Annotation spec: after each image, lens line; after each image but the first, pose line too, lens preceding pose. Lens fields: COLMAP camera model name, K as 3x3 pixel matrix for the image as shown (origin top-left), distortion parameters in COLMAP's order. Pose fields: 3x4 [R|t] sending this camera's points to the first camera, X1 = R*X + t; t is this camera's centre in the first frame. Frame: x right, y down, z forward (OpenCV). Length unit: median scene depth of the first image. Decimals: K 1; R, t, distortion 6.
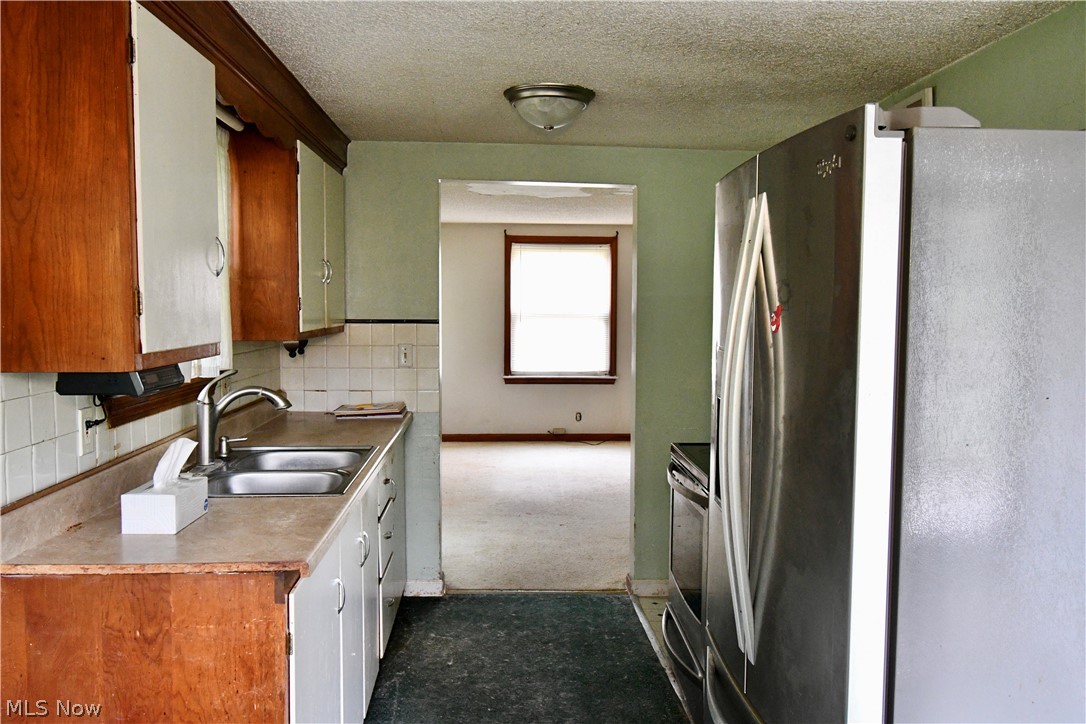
lens RADIAL K [[915.4, 0, 597.7], [0, 915.4, 374.4], [0, 0, 1]] dist [0.007478, -0.028802]
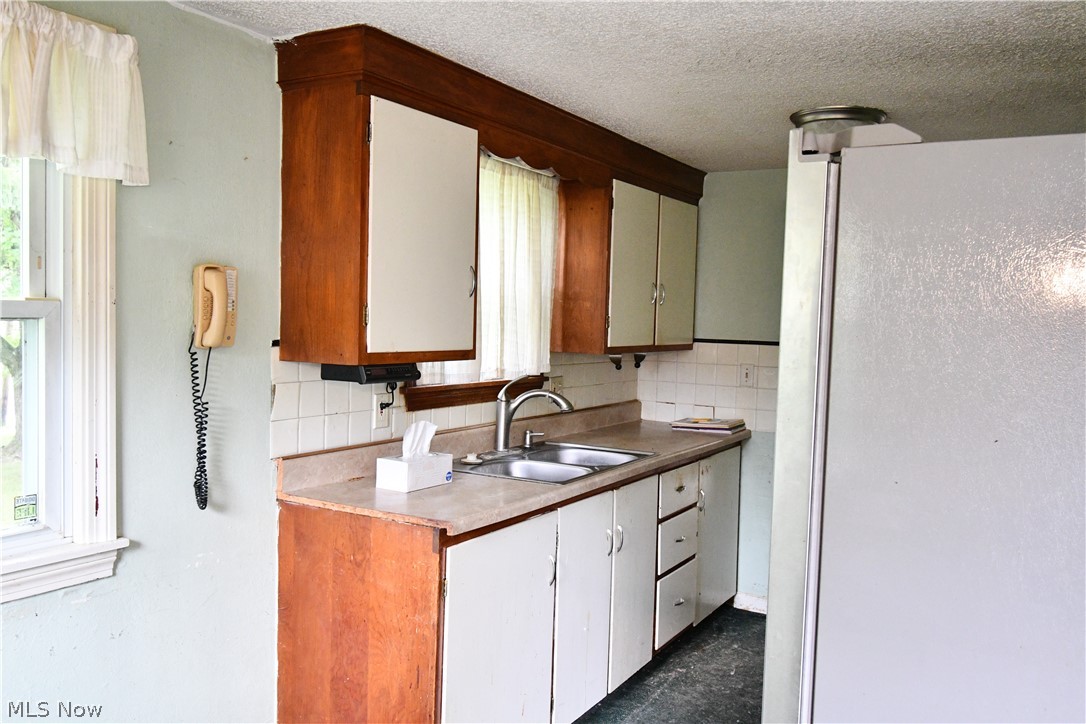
lens RADIAL K [[915.4, 0, 526.2], [0, 915.4, 374.5], [0, 0, 1]] dist [0.007478, -0.028802]
pose [[0.821201, 0.055310, -0.567952, 0.244581], [-0.069180, 0.997600, -0.002876, -0.001523], [0.566430, 0.041653, 0.823057, 0.006409]]
